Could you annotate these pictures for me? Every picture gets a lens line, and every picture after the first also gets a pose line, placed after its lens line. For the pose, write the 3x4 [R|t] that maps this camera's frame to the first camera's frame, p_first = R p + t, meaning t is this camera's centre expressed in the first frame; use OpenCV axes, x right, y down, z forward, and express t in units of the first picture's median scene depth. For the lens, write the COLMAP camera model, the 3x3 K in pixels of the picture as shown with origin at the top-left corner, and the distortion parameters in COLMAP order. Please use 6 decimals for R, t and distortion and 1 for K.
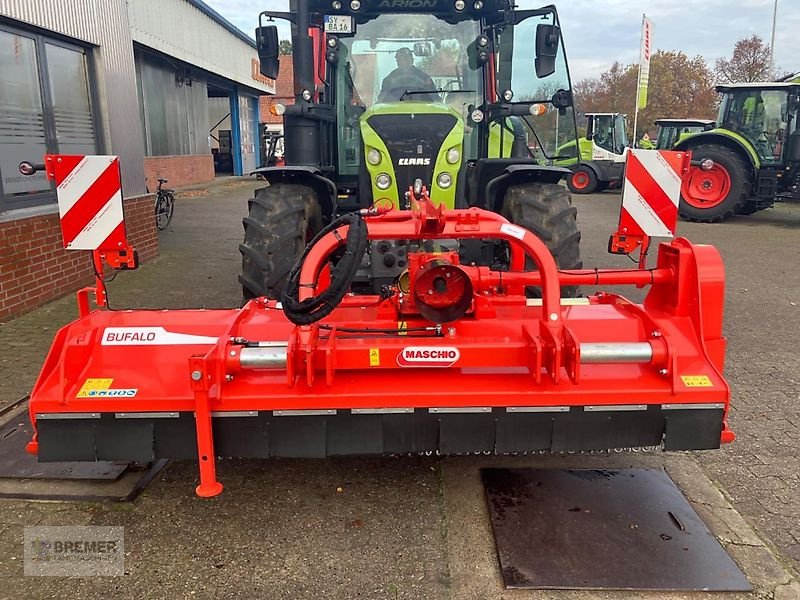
lens RADIAL K [[651.9, 0, 406.3], [0, 651.9, 298.9], [0, 0, 1]] dist [0.018384, -0.011141]
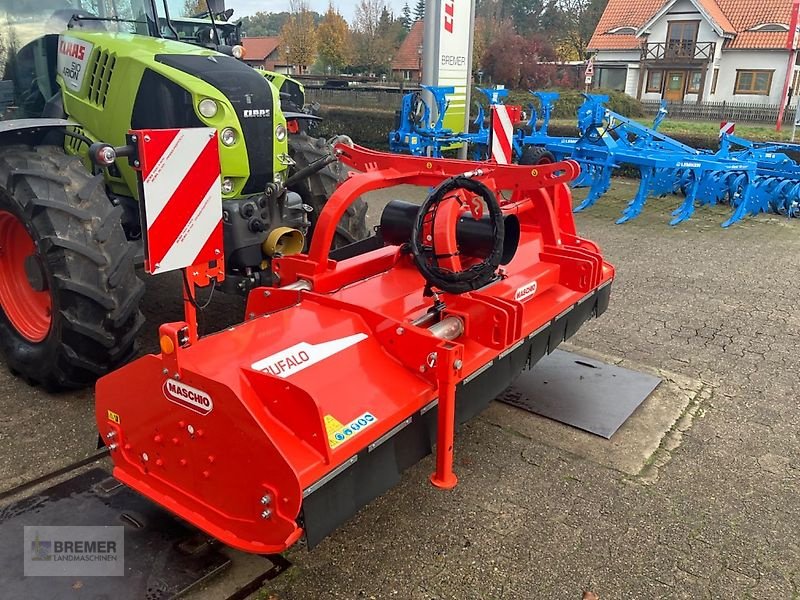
lens RADIAL K [[651.9, 0, 400.0], [0, 651.9, 301.5], [0, 0, 1]] dist [0.018384, -0.011141]
pose [[0.600447, -0.245581, 0.761021, -0.886076], [0.158806, 0.969341, 0.187508, -0.134707], [-0.783737, 0.008267, 0.621038, 0.399544]]
